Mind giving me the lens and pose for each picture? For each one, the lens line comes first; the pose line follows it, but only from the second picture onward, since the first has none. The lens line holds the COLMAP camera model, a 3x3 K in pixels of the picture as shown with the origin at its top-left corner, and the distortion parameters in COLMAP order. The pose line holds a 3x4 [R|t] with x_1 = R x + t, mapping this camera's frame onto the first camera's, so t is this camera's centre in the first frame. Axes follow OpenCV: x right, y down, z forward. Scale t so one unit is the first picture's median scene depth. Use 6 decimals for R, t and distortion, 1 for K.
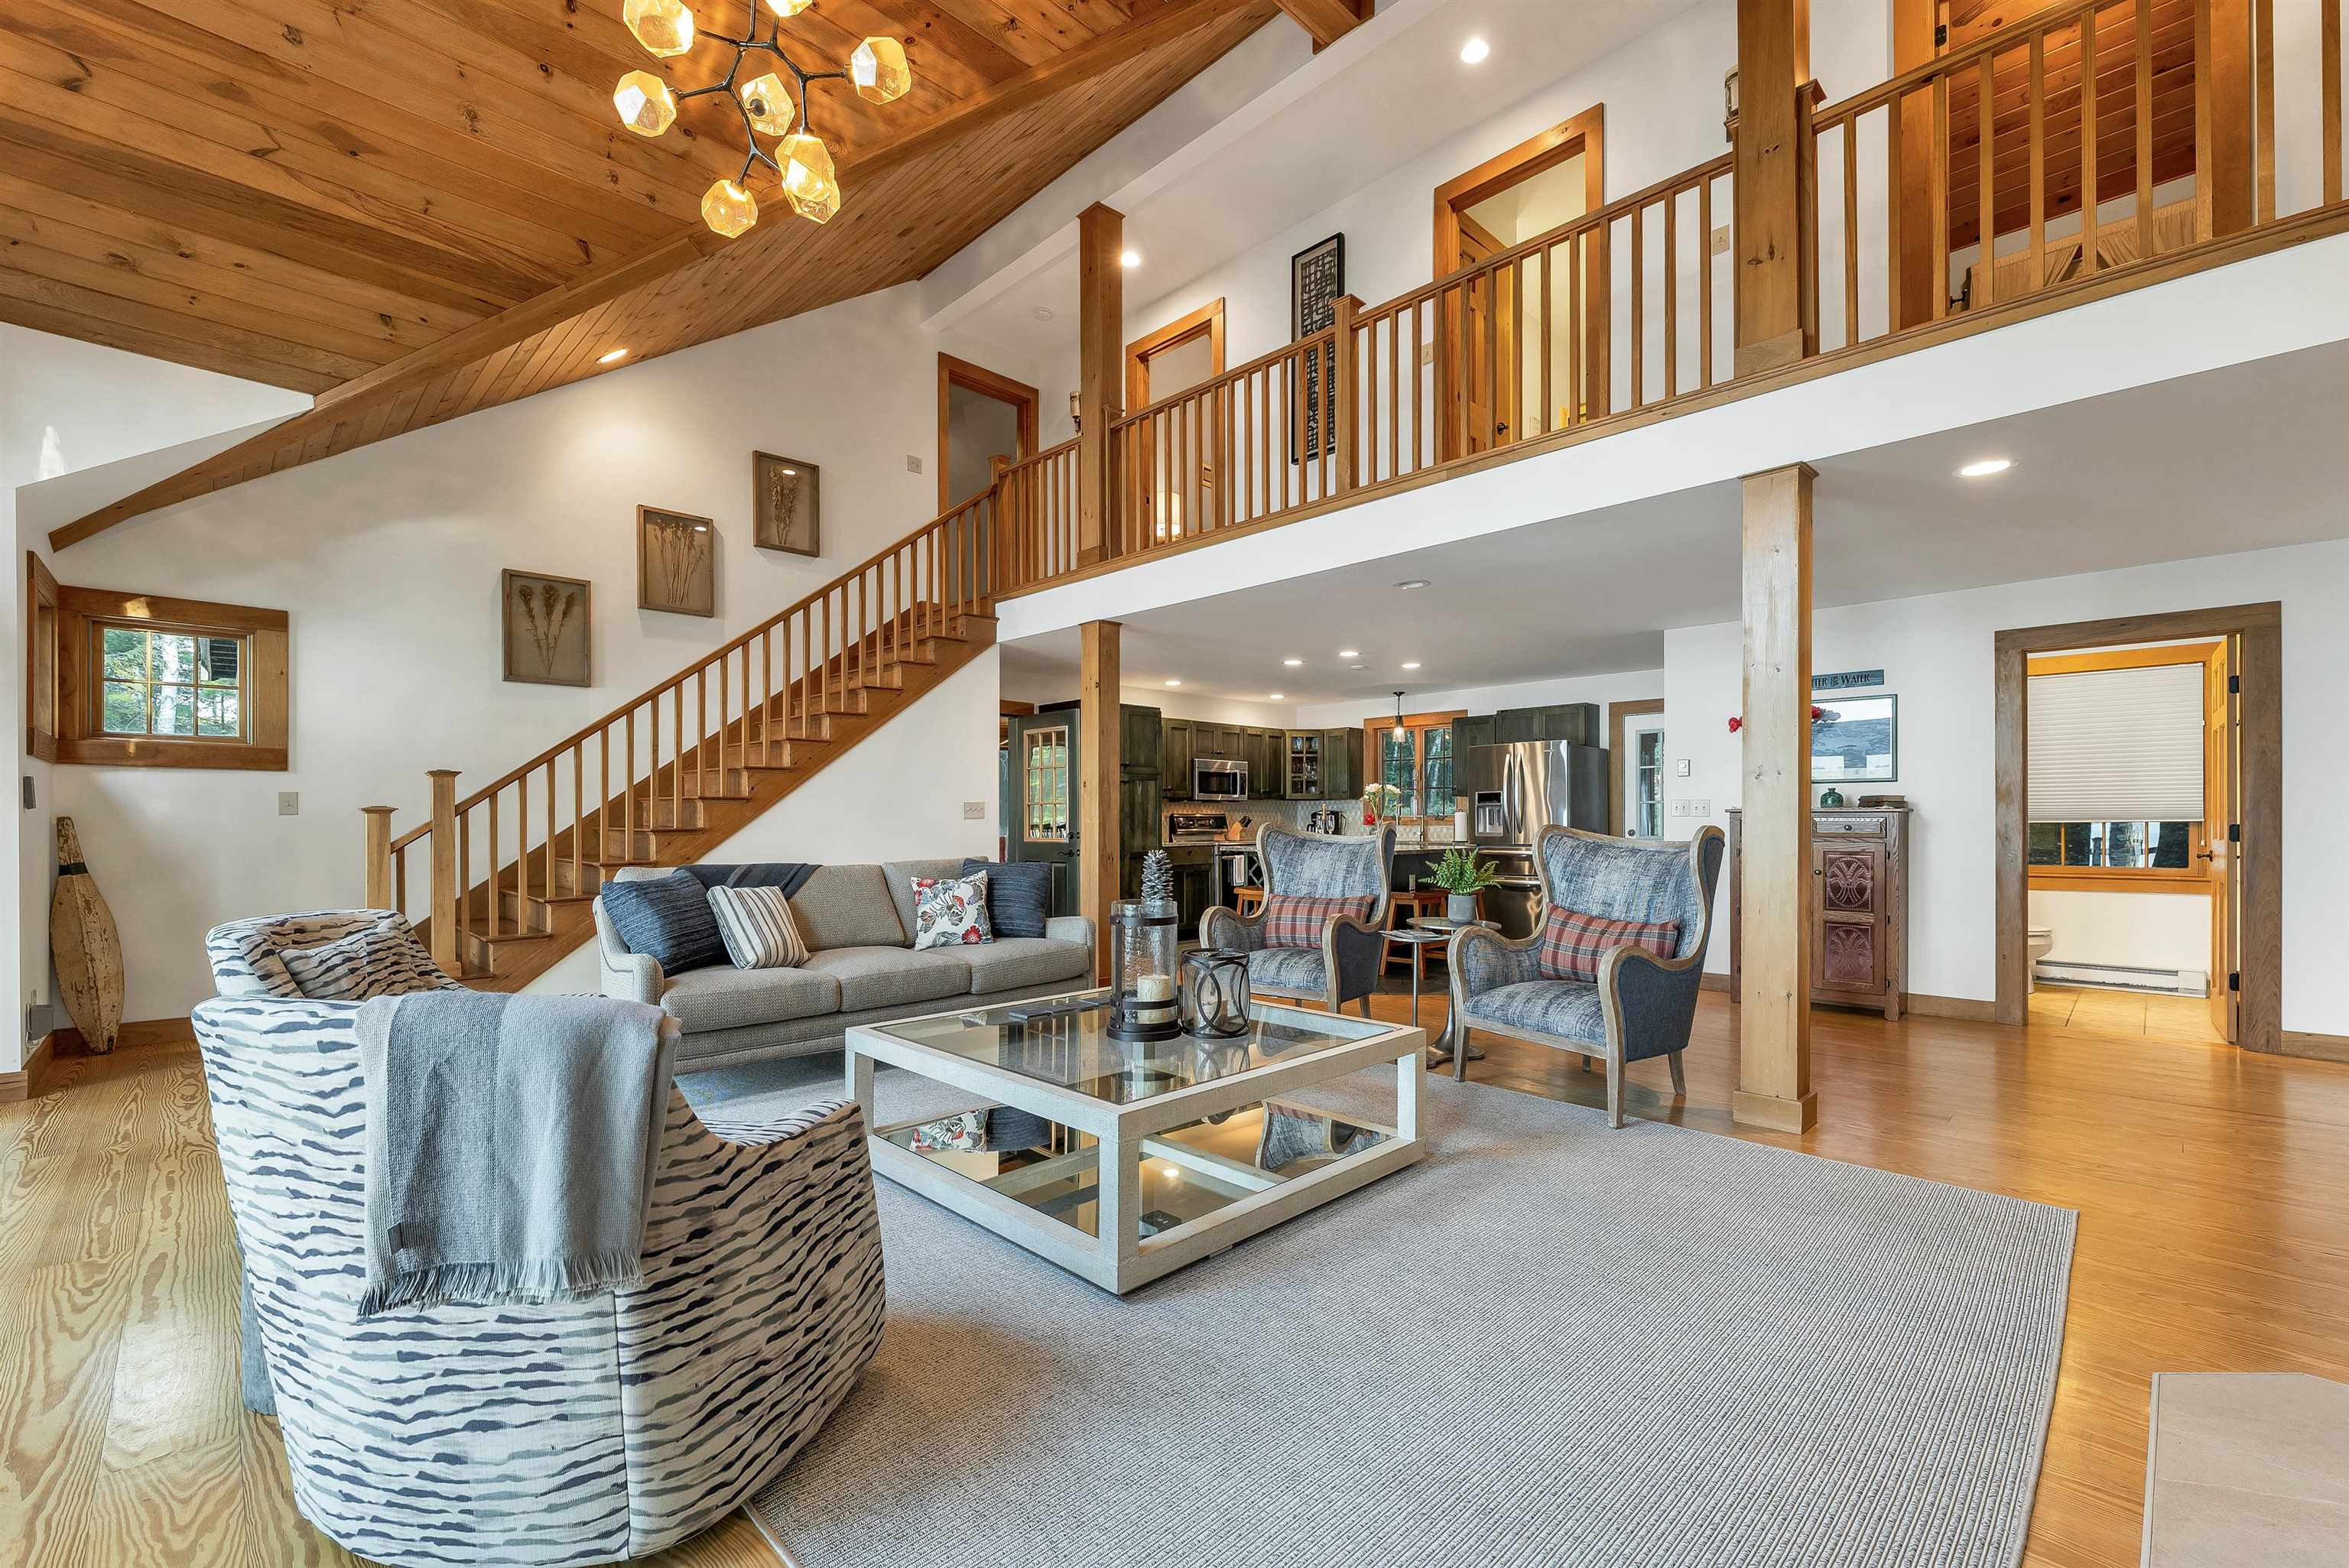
lens RADIAL K [[992.7, 0, 1188.4], [0, 992.7, 825.0], [0, 0, 1]] dist [-0.000800, -0.000126]
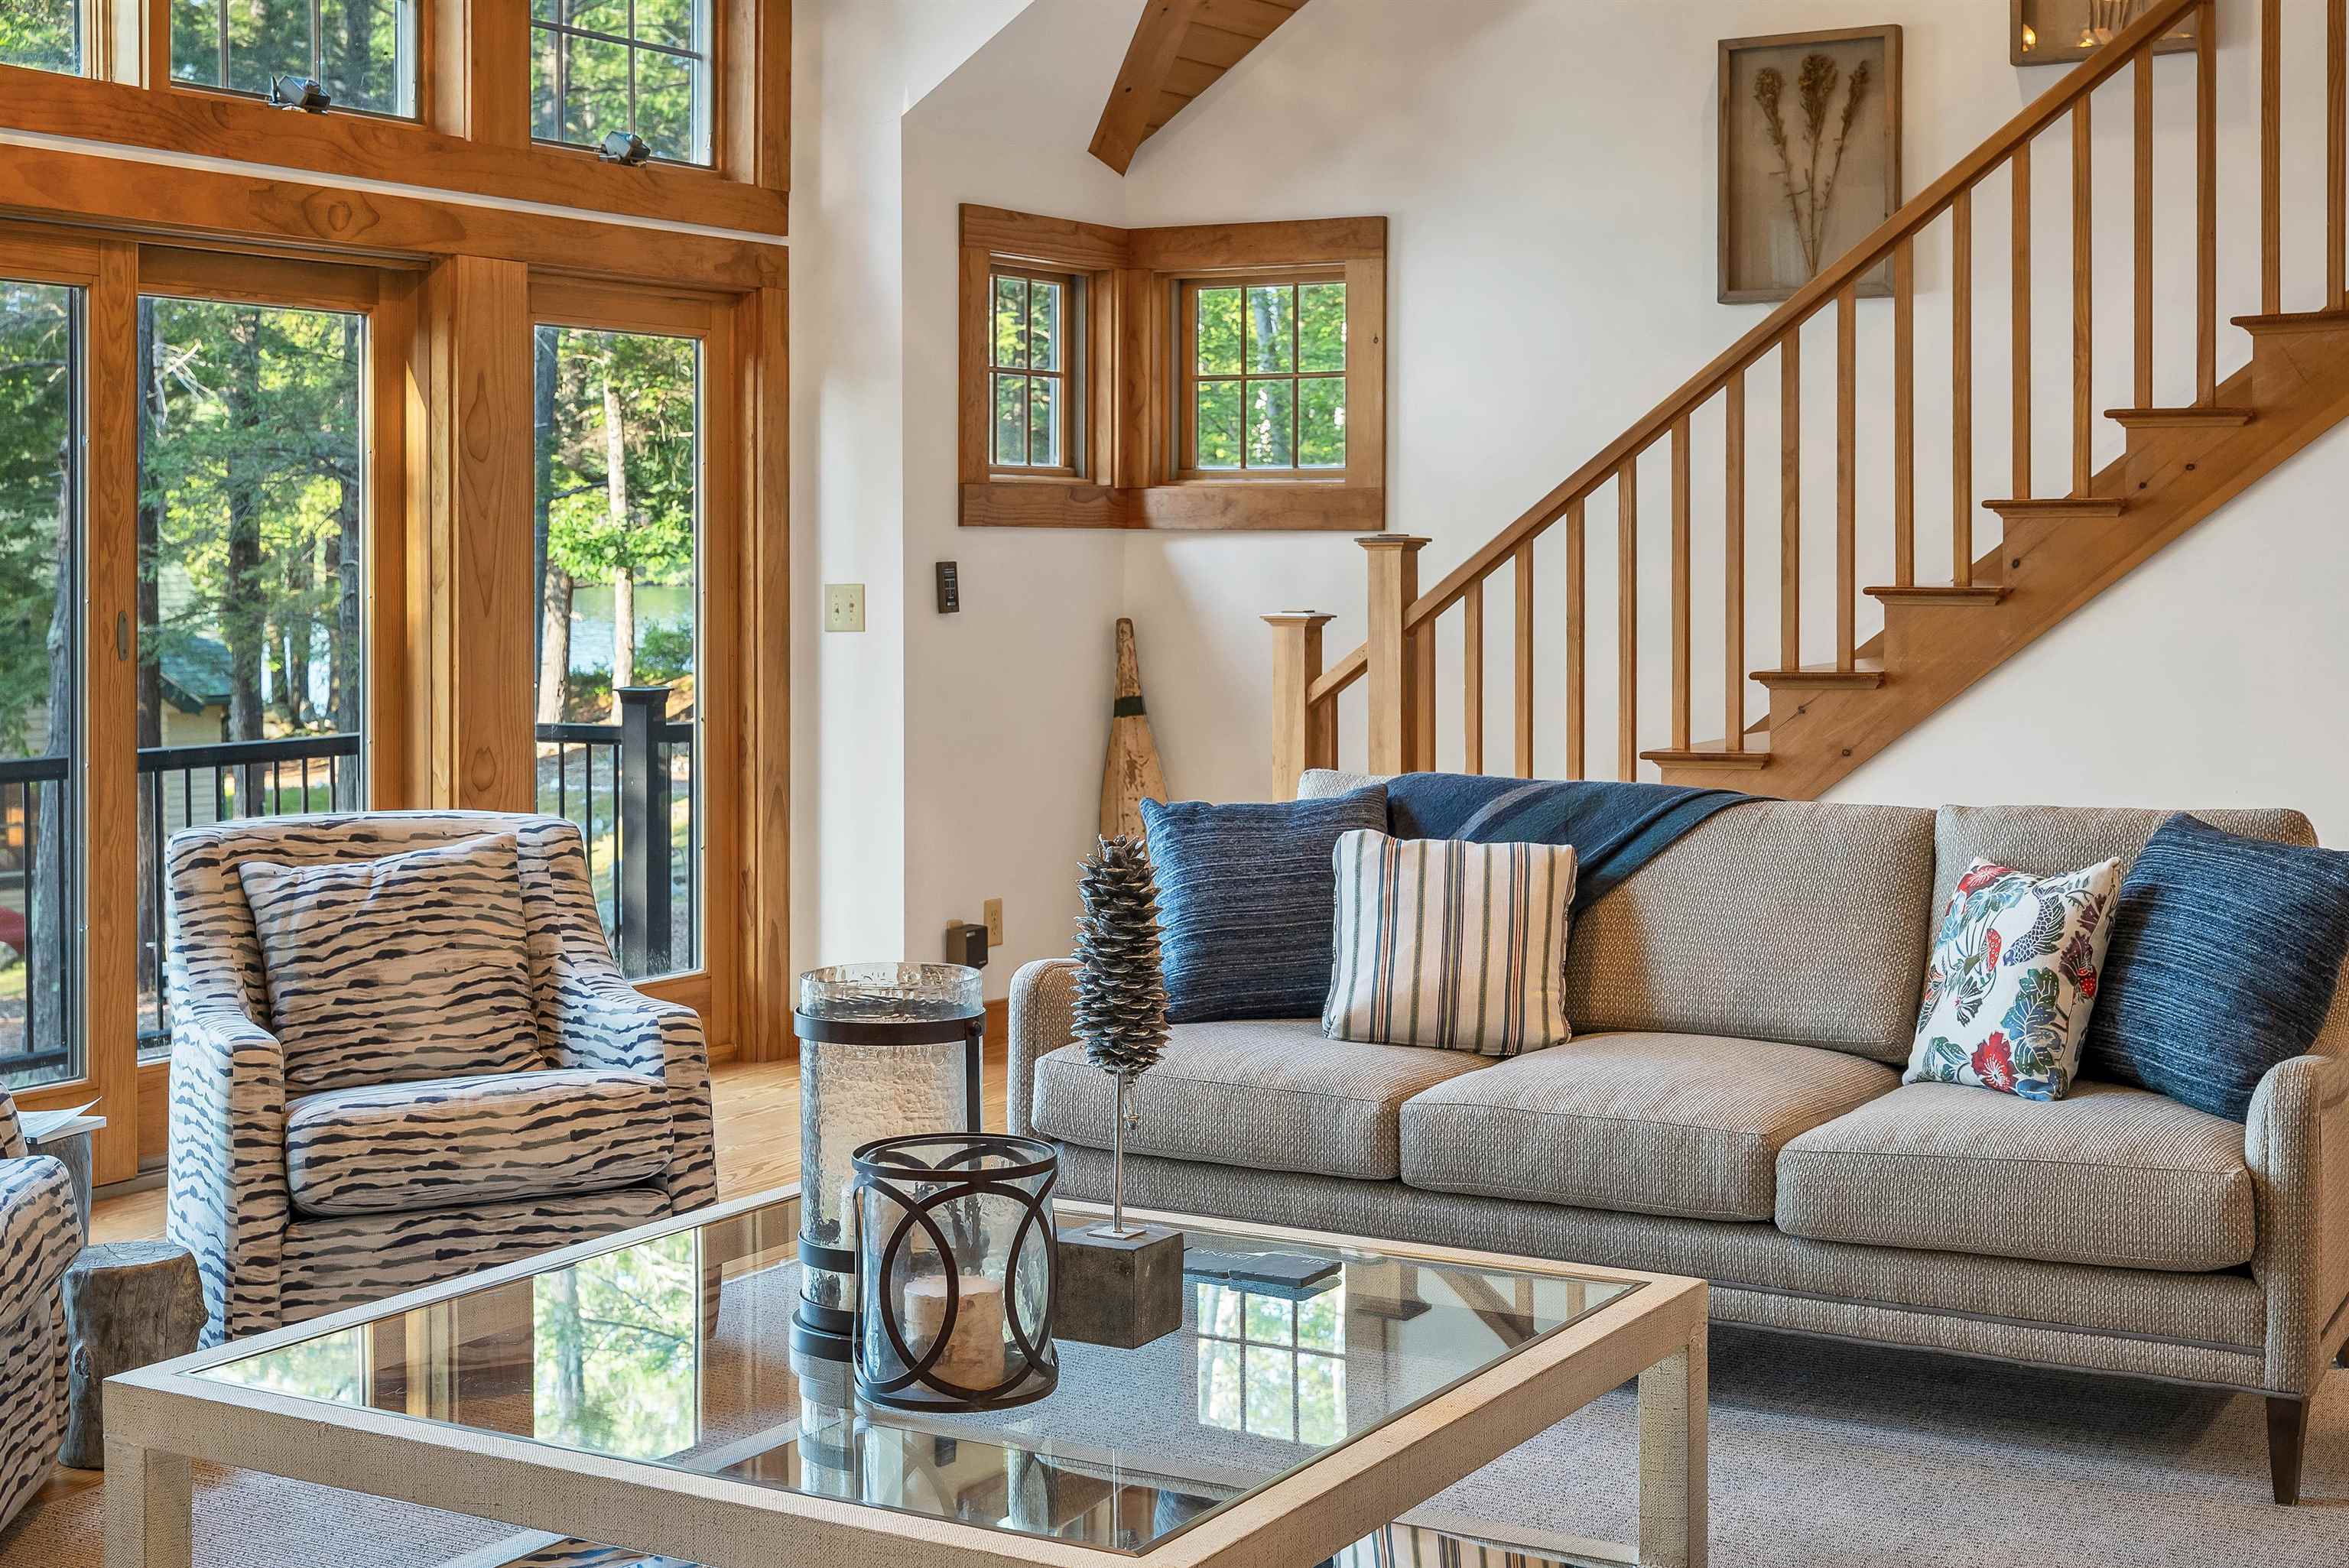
lens RADIAL K [[3127.8, 0, 1175.2], [0, 3127.8, 781.4], [0, 0, 1]] dist [-0.030299, 0.000000]
pose [[0.251057, 0.072806, -0.965230, 0.622775], [-0.010045, 0.997310, 0.072613, -0.041905], [0.967920, -0.008534, 0.251113, 0.492341]]
